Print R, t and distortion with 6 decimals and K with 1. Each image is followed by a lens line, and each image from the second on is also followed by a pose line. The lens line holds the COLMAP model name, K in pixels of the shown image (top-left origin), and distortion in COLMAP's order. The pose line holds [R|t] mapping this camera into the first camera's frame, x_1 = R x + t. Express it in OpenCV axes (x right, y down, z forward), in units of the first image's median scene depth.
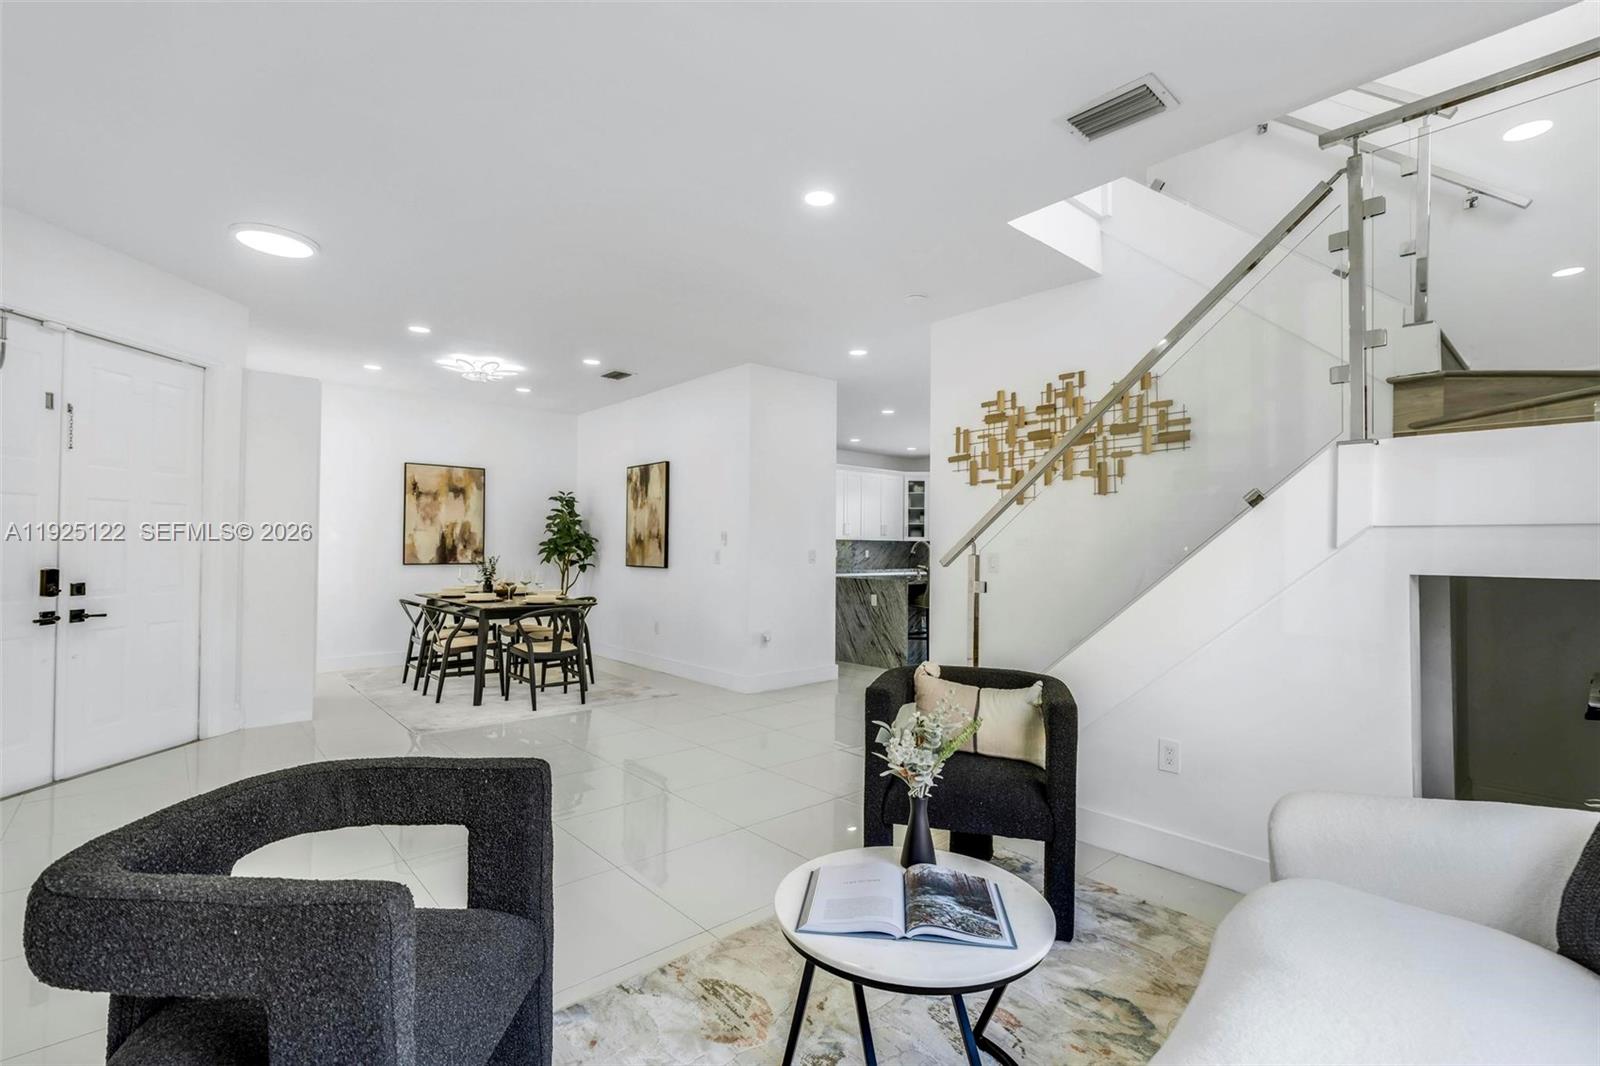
lens RADIAL K [[753.0, 0, 848.9], [0, 753.0, 543.2], [0, 0, 1]] dist [-0.024716, -0.001553]
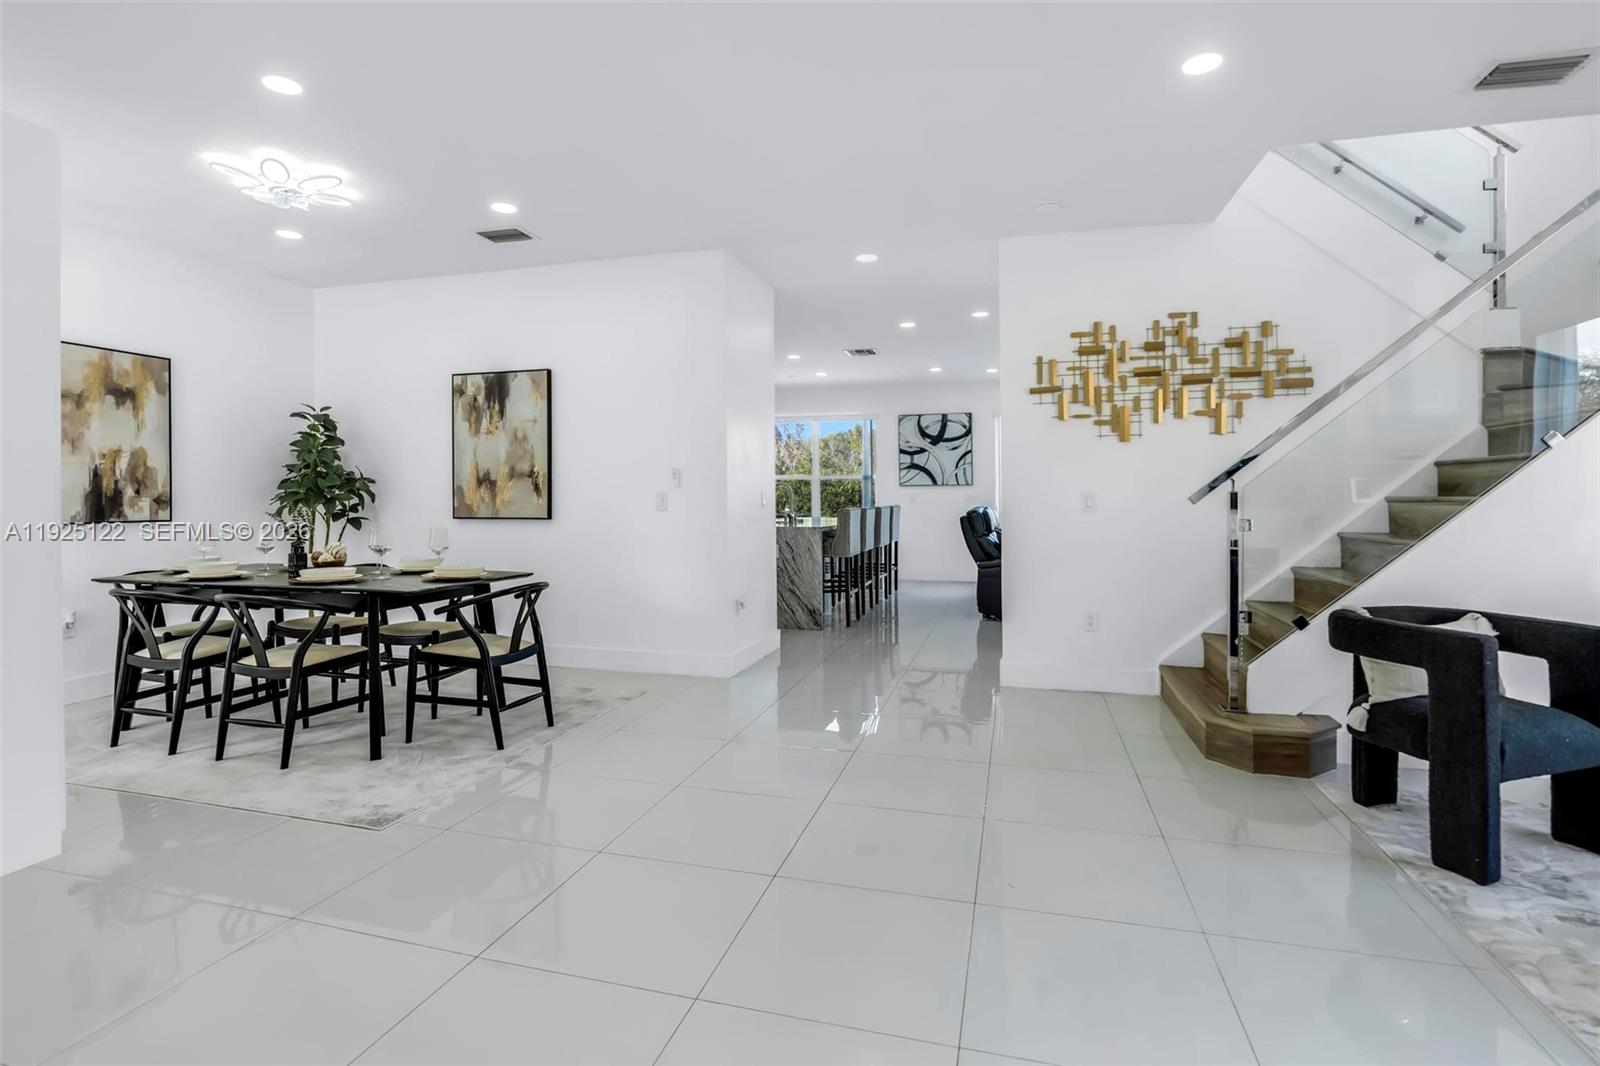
lens RADIAL K [[753.0, 0, 847.4], [0, 753.0, 494.4], [0, 0, 1]] dist [-0.024716, -0.001553]
pose [[0.838056, -0.008376, 0.545519, -0.574616], [0.004157, 0.999951, 0.008966, 0.005912], [-0.545568, -0.005246, 0.838050, 0.365018]]
